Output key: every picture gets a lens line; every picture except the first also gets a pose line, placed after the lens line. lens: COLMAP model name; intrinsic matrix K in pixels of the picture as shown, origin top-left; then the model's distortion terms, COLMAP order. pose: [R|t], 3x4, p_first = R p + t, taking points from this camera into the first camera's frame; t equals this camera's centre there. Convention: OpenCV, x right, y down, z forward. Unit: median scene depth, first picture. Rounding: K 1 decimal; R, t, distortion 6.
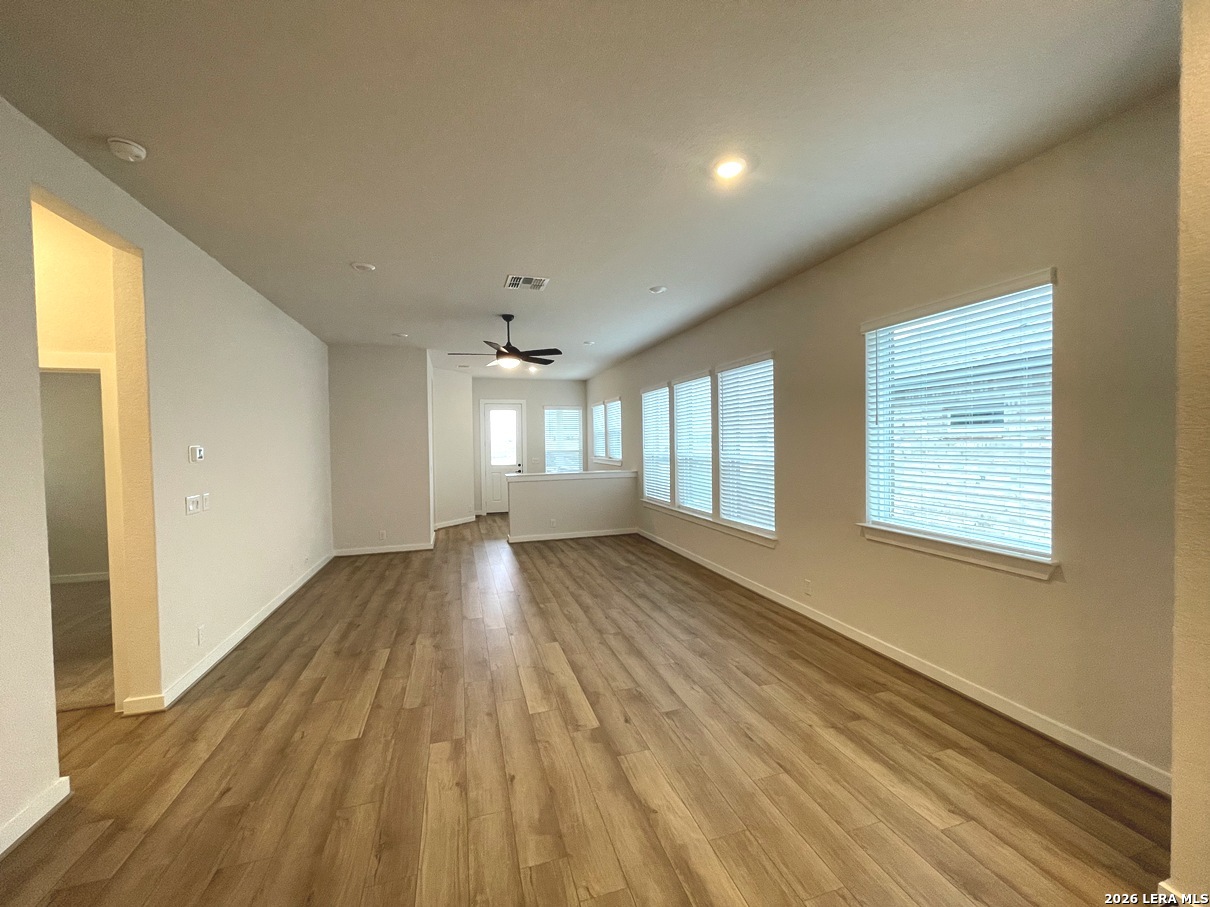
lens RADIAL K [[486.7, 0, 608.0], [0, 486.7, 454.1], [0, 0, 1]] dist [-0.001607, -0.000538]
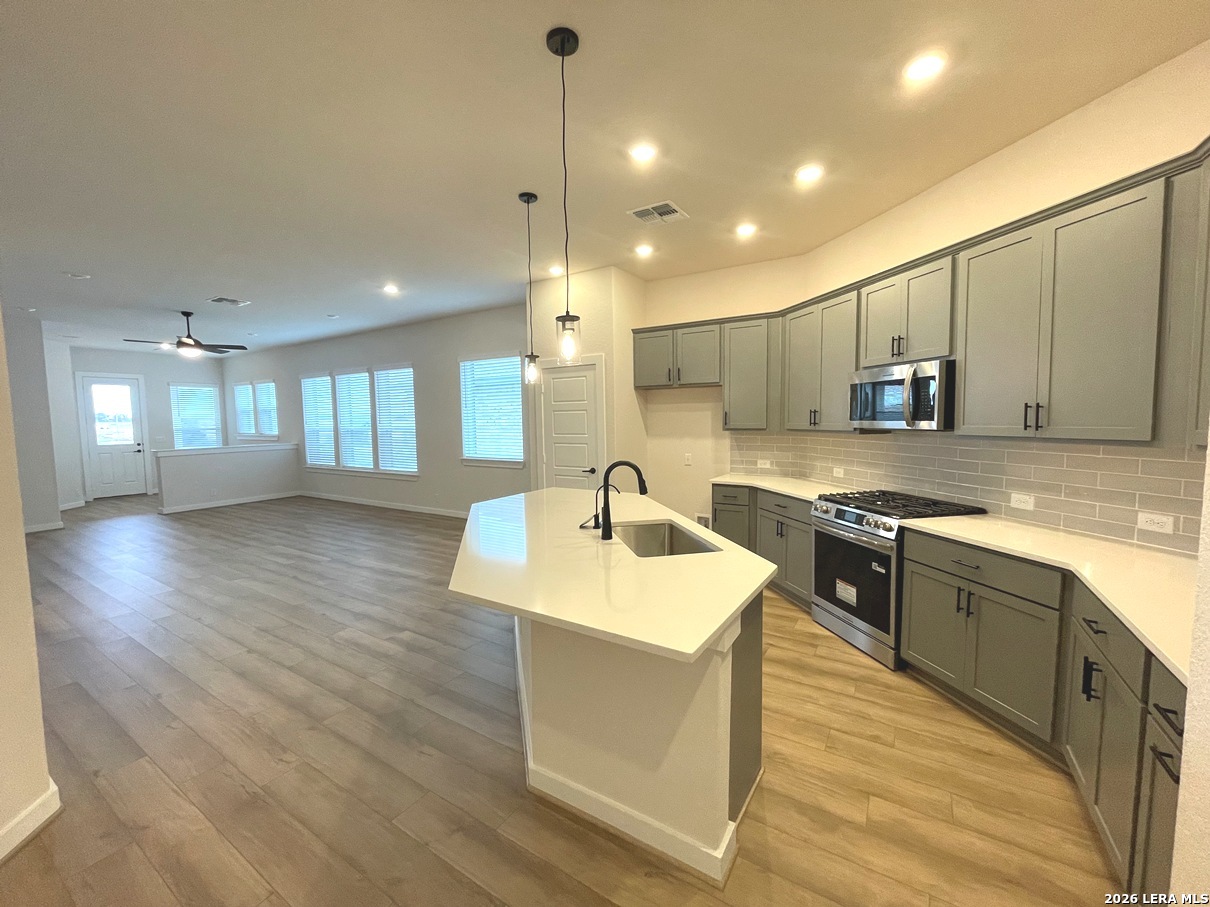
lens RADIAL K [[486.7, 0, 608.0], [0, 486.7, 454.1], [0, 0, 1]] dist [-0.001607, -0.000538]
pose [[0.757374, -0.044633, 0.651455, -0.236472], [0.019148, 0.998750, 0.046166, 0.034106], [-0.652701, -0.022490, 0.757282, -0.661373]]
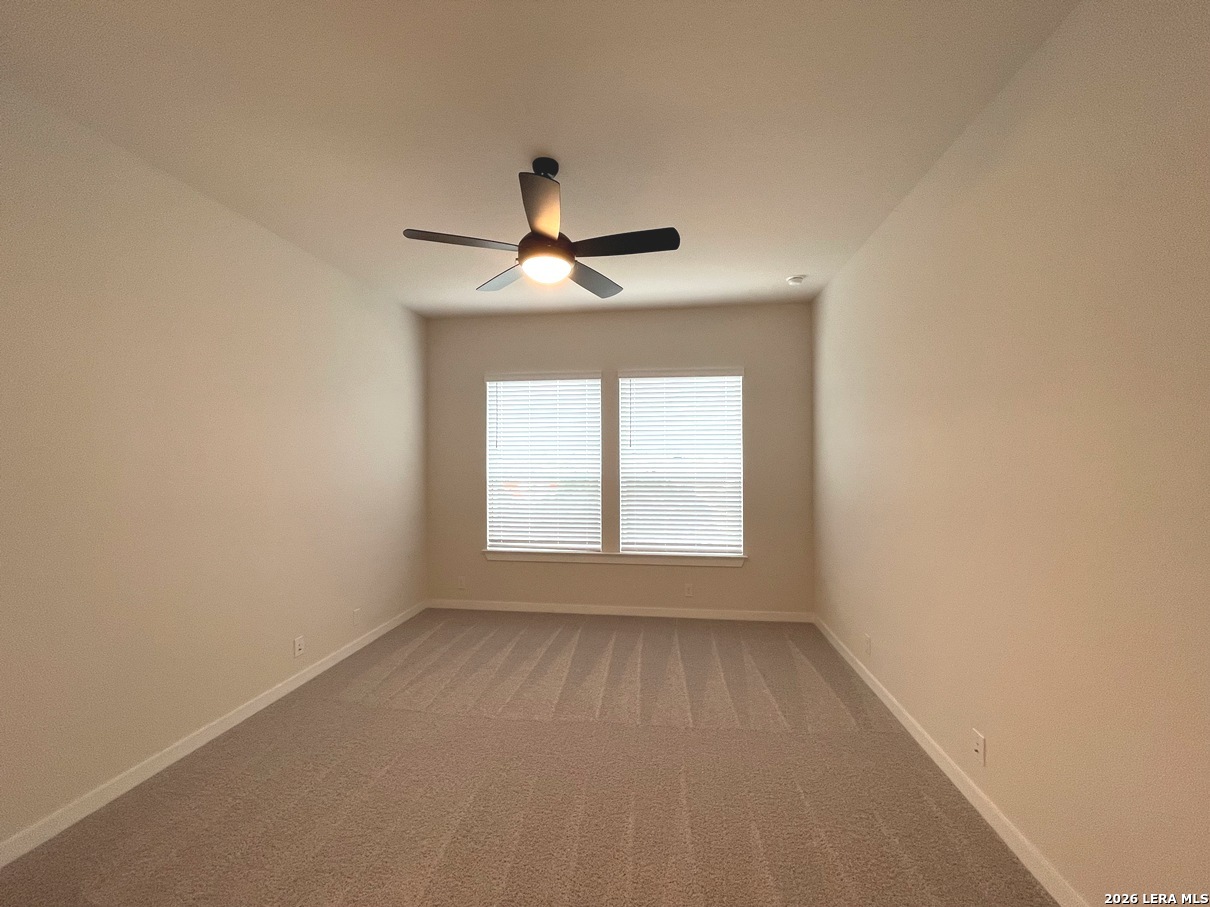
lens RADIAL K [[467.0, 0, 605.0], [0, 467.0, 453.5], [0, 0, 1]] dist [-0.001004, -0.000102]
pose [[0.418736, 0.028847, 0.907650, -0.594879], [0.019368, 0.998984, -0.040685, -0.001139], [-0.907902, 0.034615, 0.417752, 0.771761]]
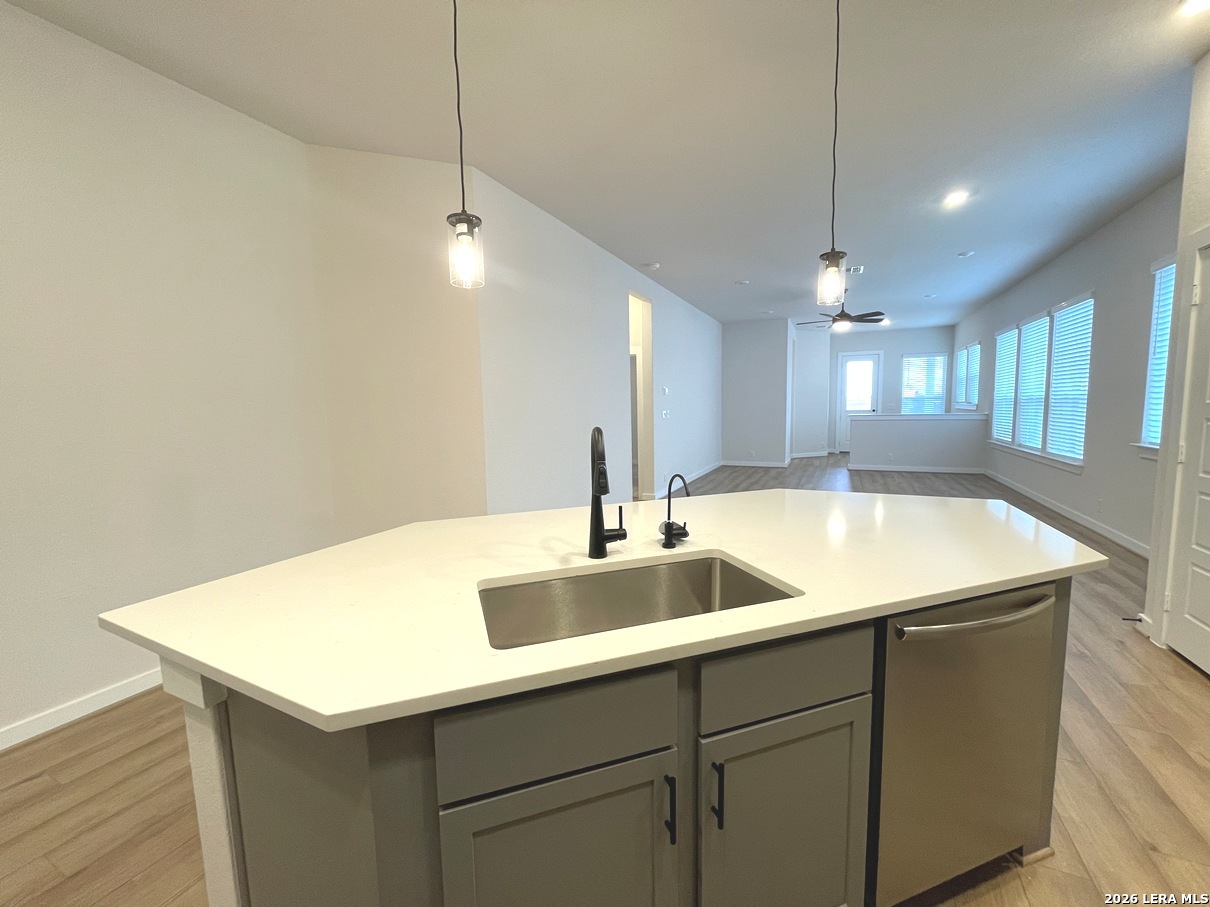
lens RADIAL K [[486.7, 0, 608.0], [0, 486.7, 454.1], [0, 0, 1]] dist [-0.001607, -0.000538]
pose [[0.735312, 0.068361, -0.674272, 0.277170], [-0.007700, 0.995678, 0.092549, 0.051790], [0.677685, -0.062861, 0.732660, -0.493398]]
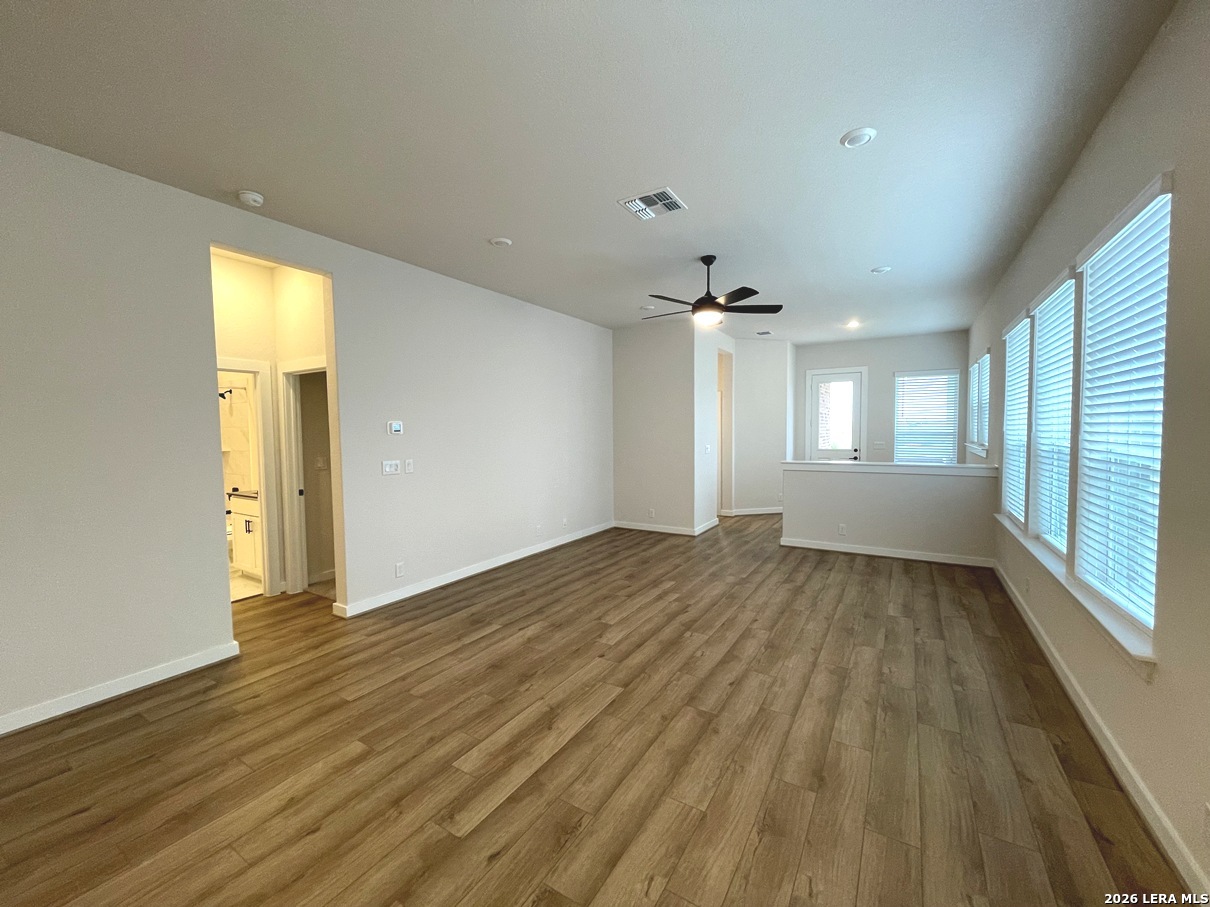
lens RADIAL K [[487.2, 0, 605.0], [0, 487.2, 453.5], [0, 0, 1]] dist [-0.003432, -0.000431]
pose [[0.657365, 0.045861, -0.752176, 0.319430], [-0.018048, 0.998818, 0.045125, -0.000792], [0.753357, -0.016088, 0.657415, 0.387578]]
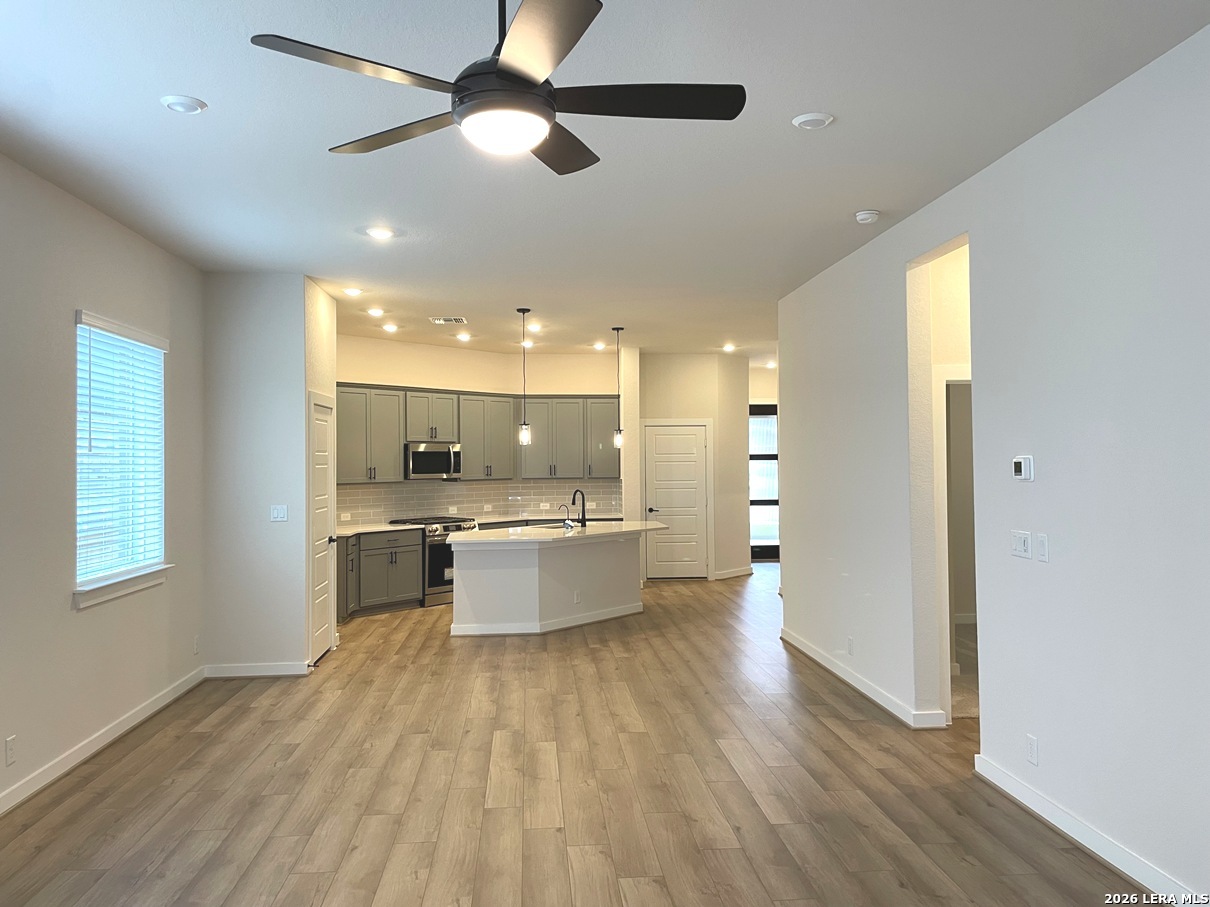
lens RADIAL K [[916.1, 0, 612.5], [0, 916.1, 453.8], [0, 0, 1]] dist [0.125055, -0.196652]
pose [[-0.978564, 0.026219, 0.204265, -0.379053], [0.029583, 0.999472, 0.013432, -0.036452], [-0.203805, 0.019187, -0.978824, 1.582600]]
